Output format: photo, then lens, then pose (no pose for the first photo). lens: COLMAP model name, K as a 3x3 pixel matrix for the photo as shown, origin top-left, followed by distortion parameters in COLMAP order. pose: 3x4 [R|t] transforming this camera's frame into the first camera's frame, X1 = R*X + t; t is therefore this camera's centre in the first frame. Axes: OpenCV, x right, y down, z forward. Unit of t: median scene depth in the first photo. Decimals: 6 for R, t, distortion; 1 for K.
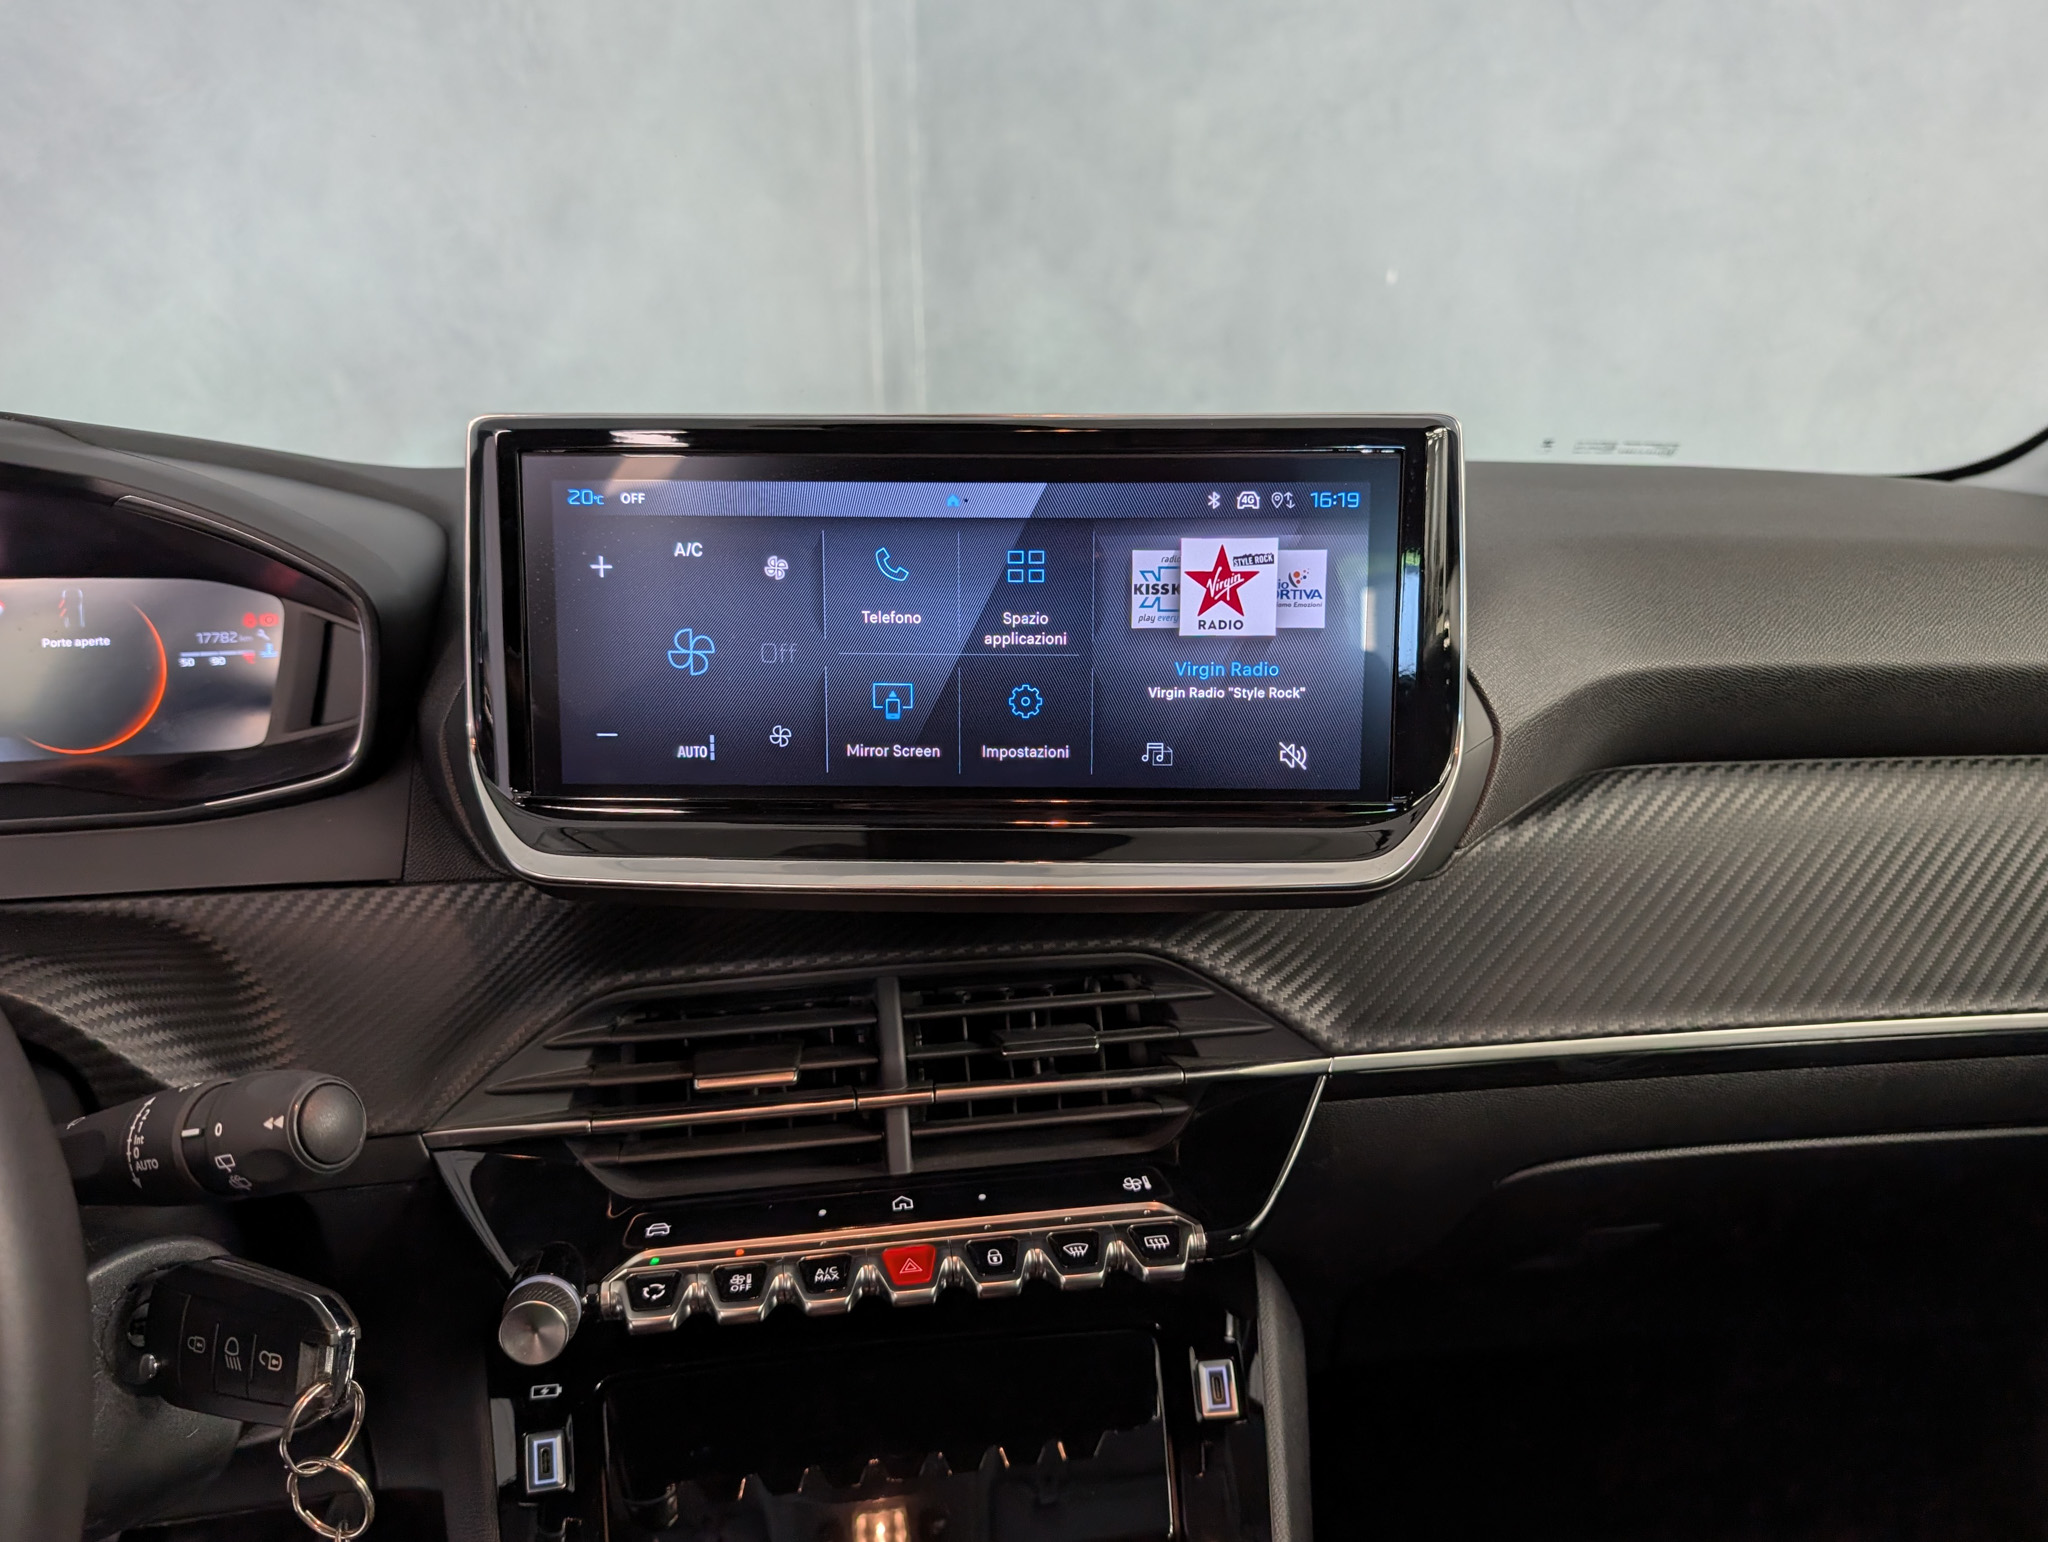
lens RADIAL K [[1559.2, 0, 1024.0], [0, 1559.2, 771.0], [0, 0, 1]] dist [-0.050660, 0.004033]
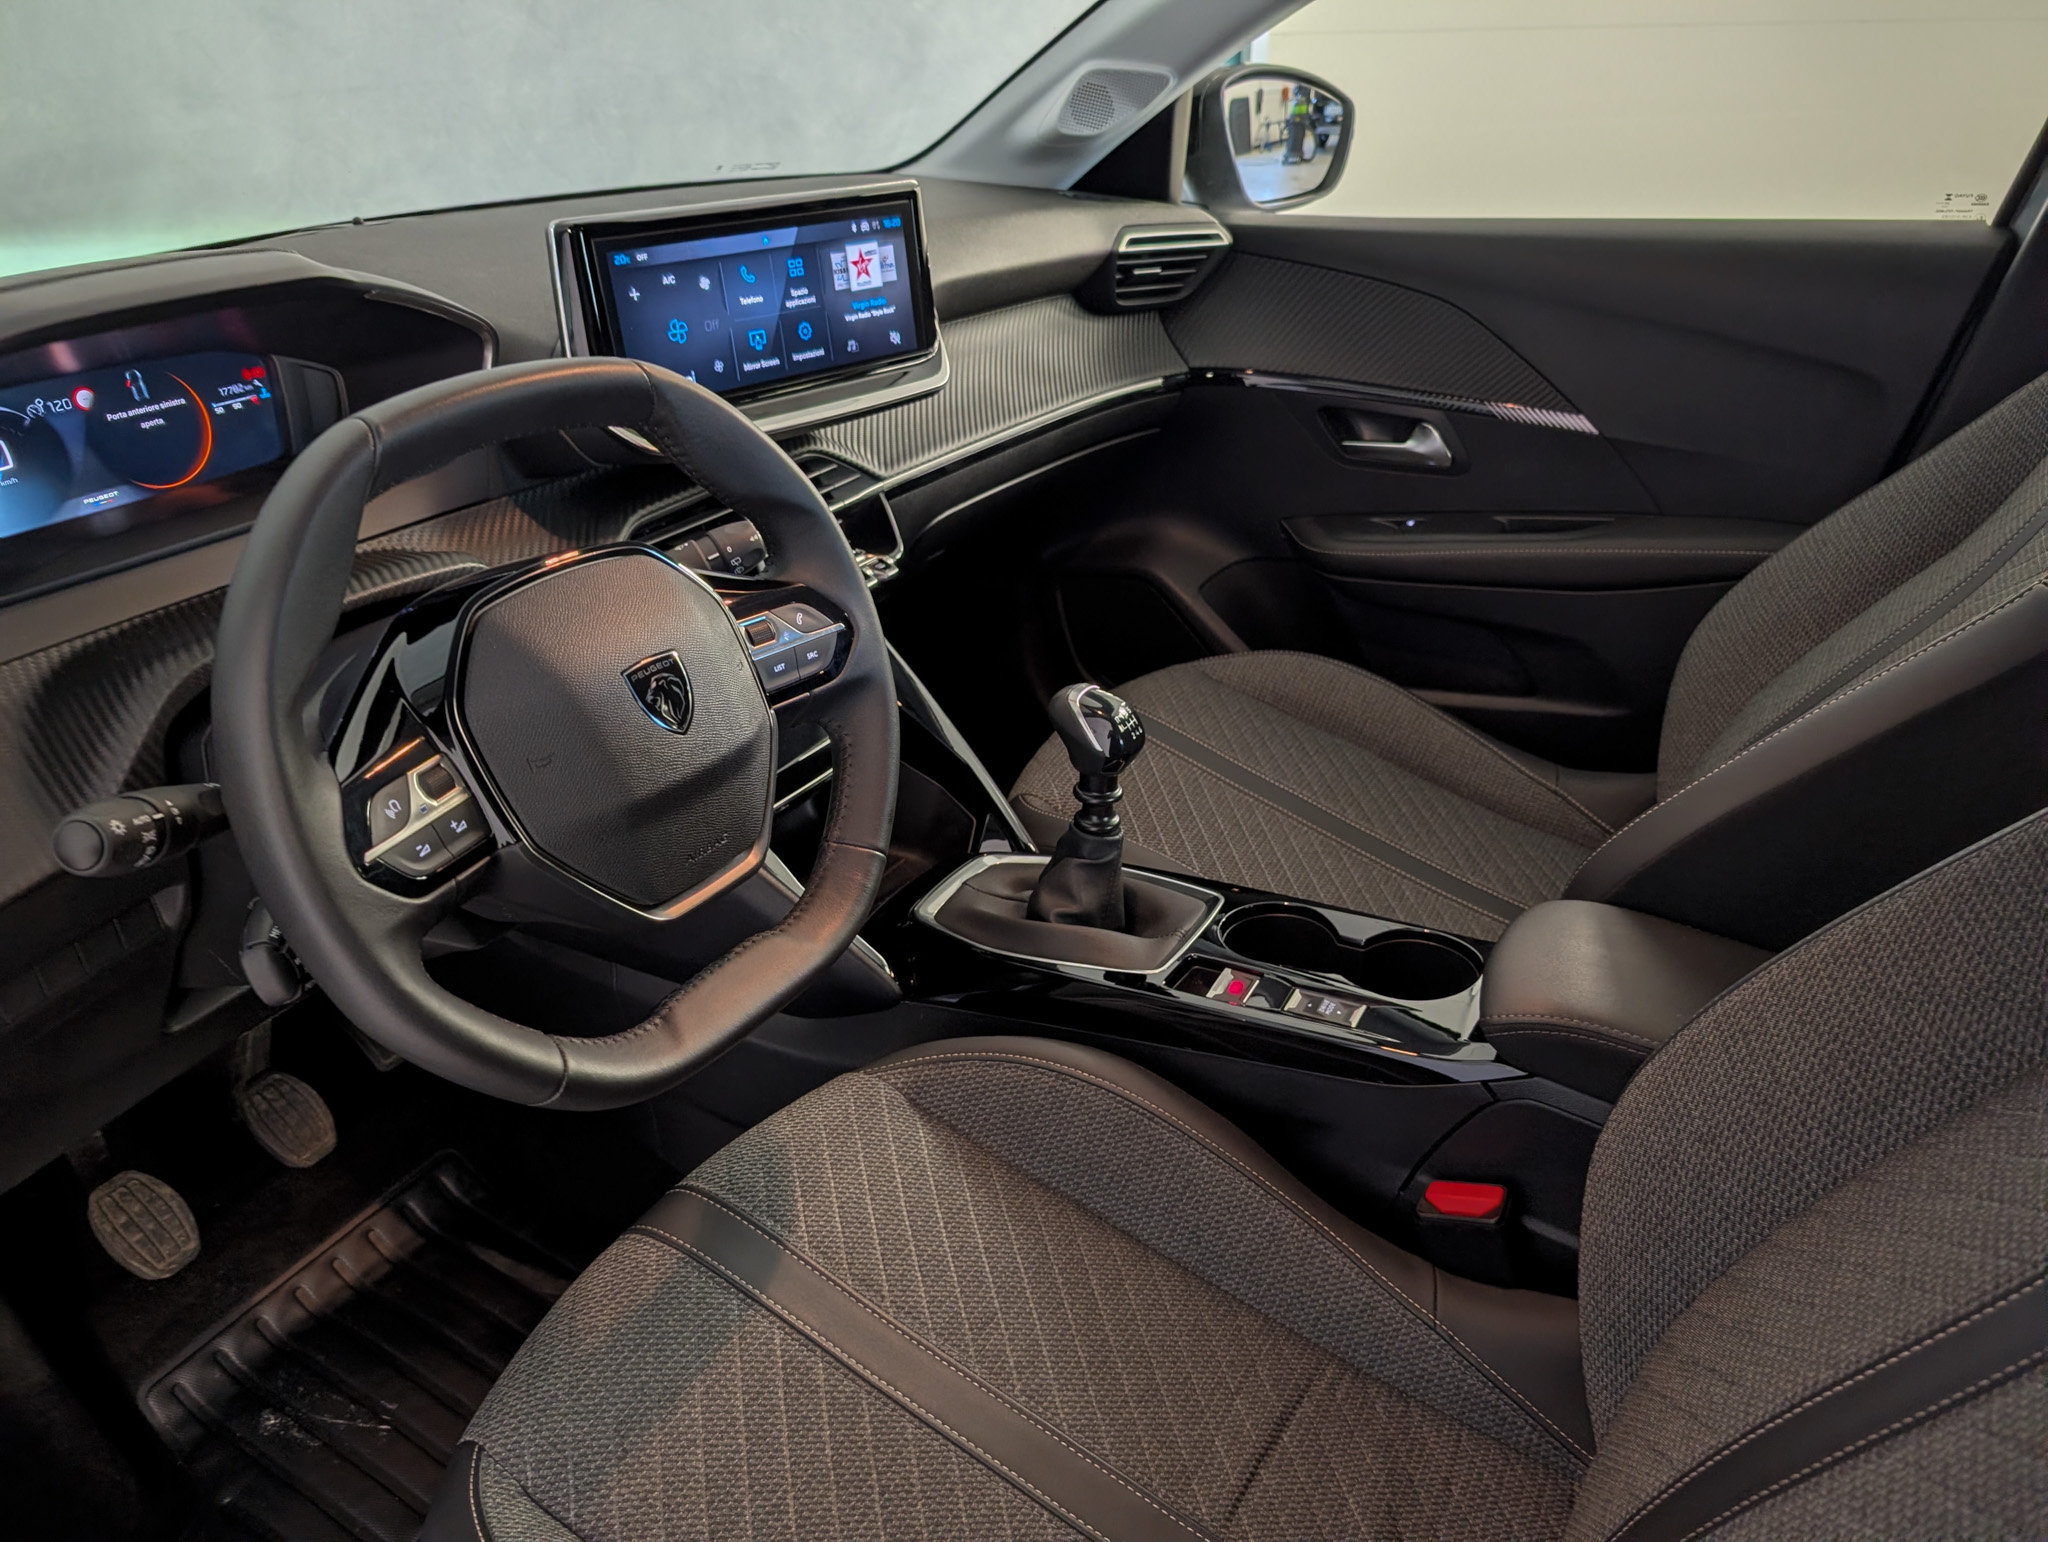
lens RADIAL K [[1559.2, 0, 1024.0], [0, 1559.2, 771.0], [0, 0, 1]] dist [-0.050660, 0.004033]
pose [[0.626259, -0.340834, 0.701165, -1.554460], [0.185794, 0.938708, 0.290357, -0.039489], [-0.757153, -0.051566, 0.651199, -0.691247]]
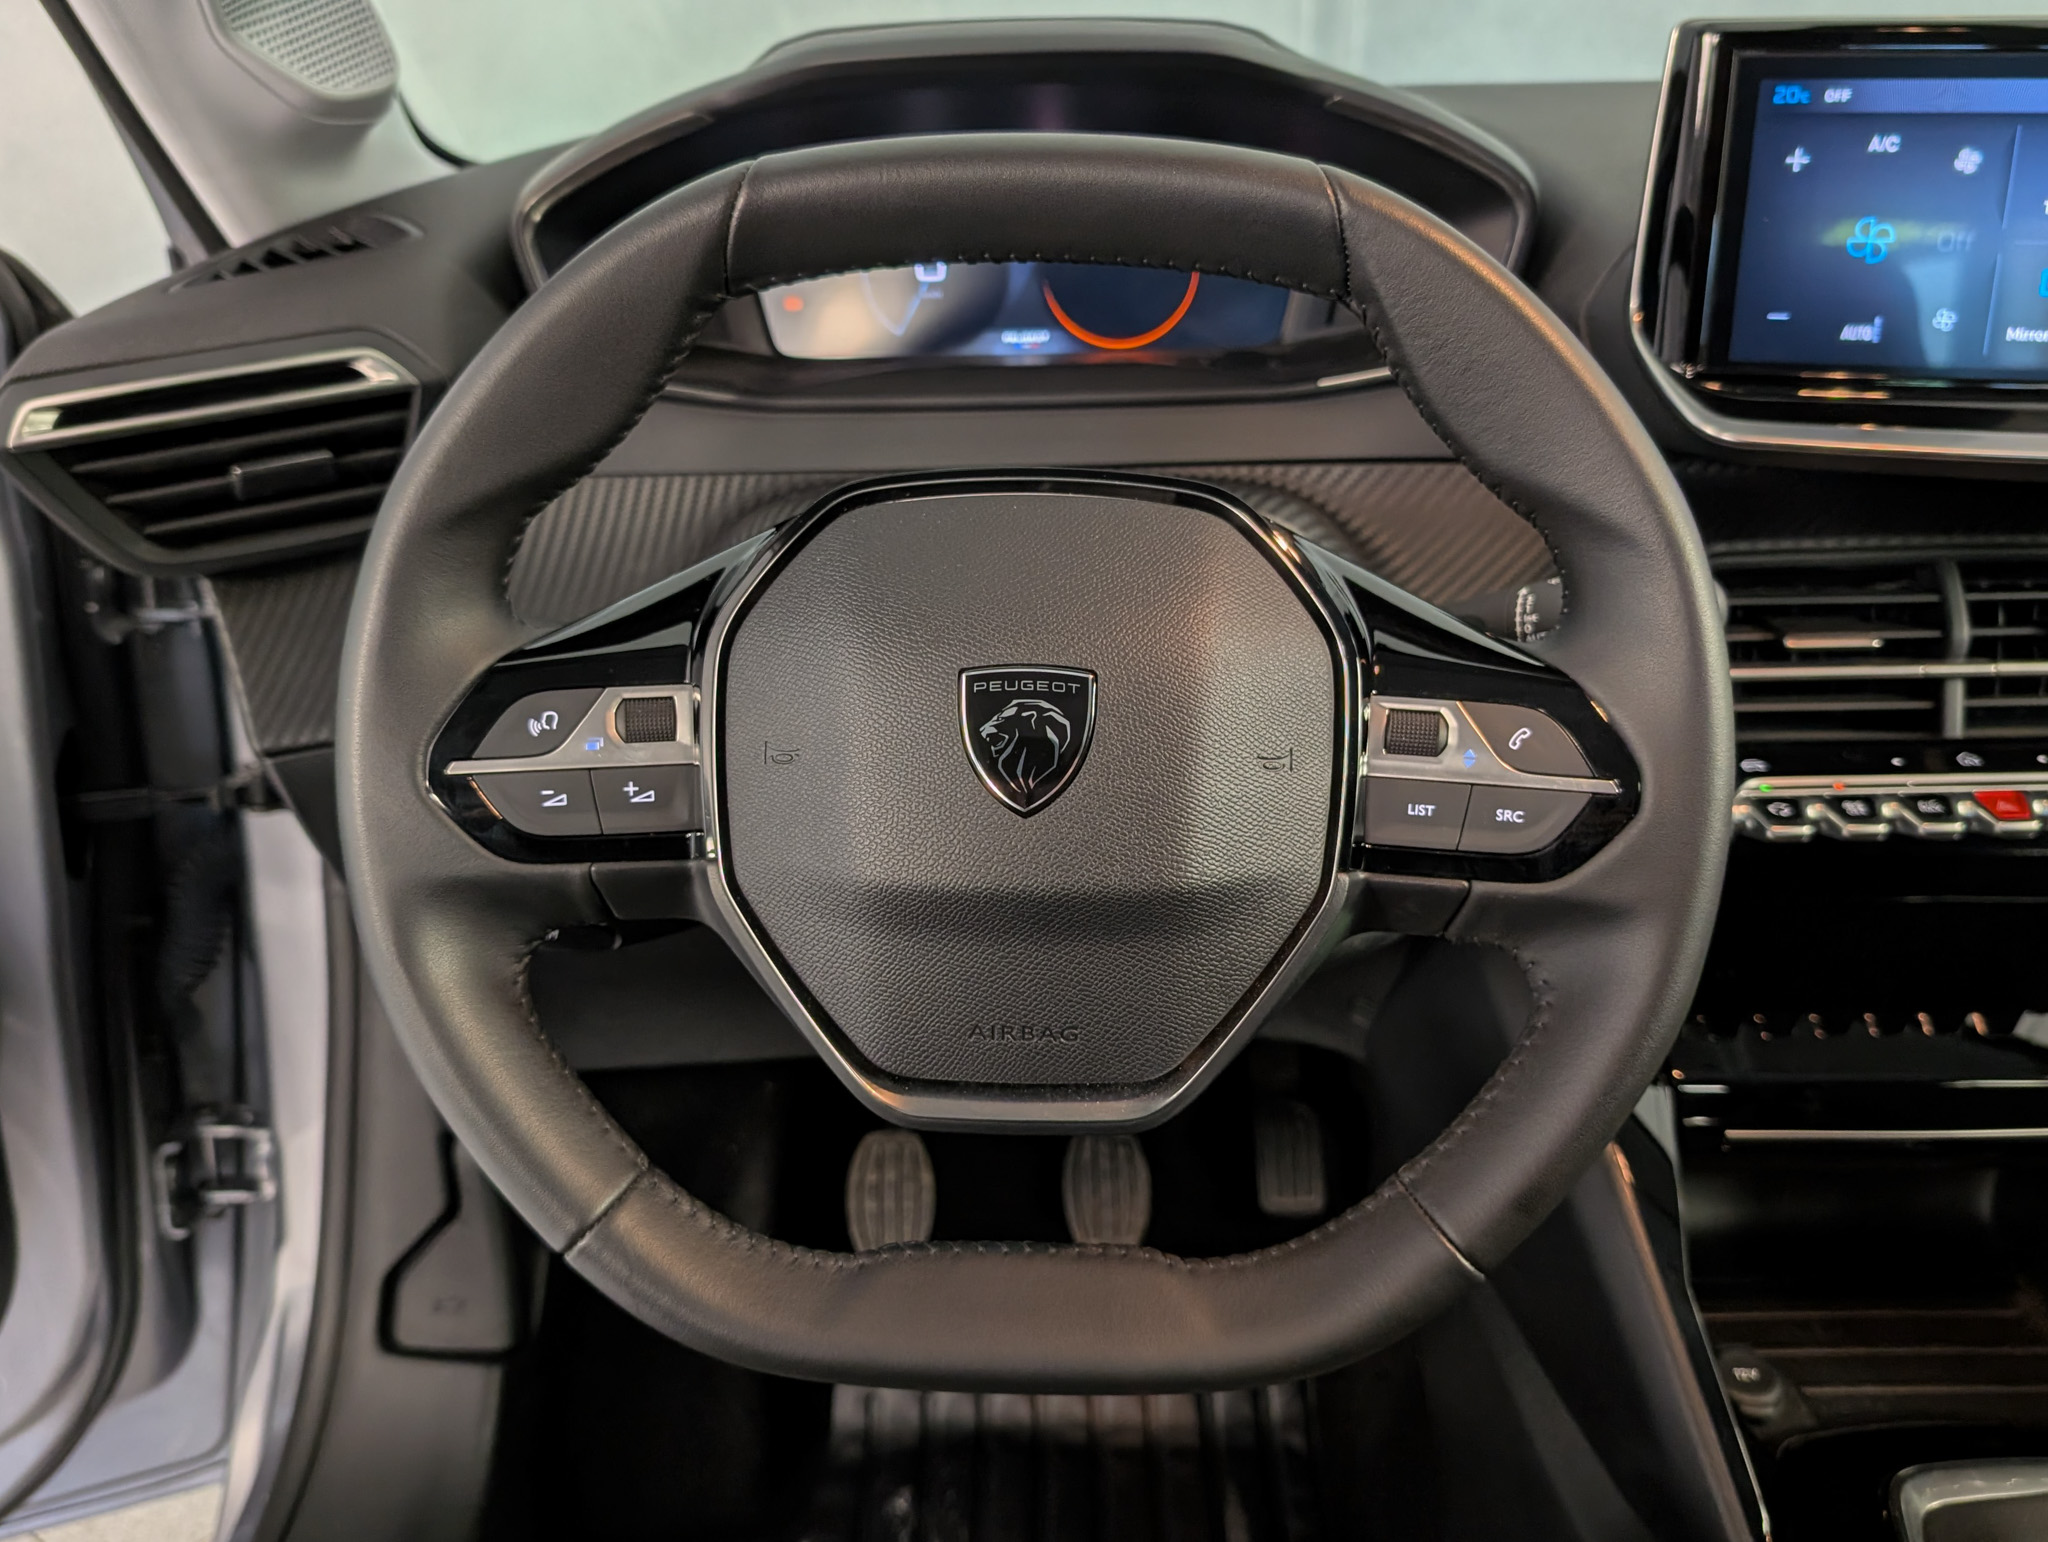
lens RADIAL K [[1559.2, 0, 1024.0], [0, 1559.2, 771.0], [0, 0, 1]] dist [-0.050660, 0.004033]
pose [[0.975295, 0.062509, -0.211879, -0.560629], [-0.029245, 0.987224, 0.156633, 0.146541], [0.218963, -0.146566, 0.964662, -0.242008]]
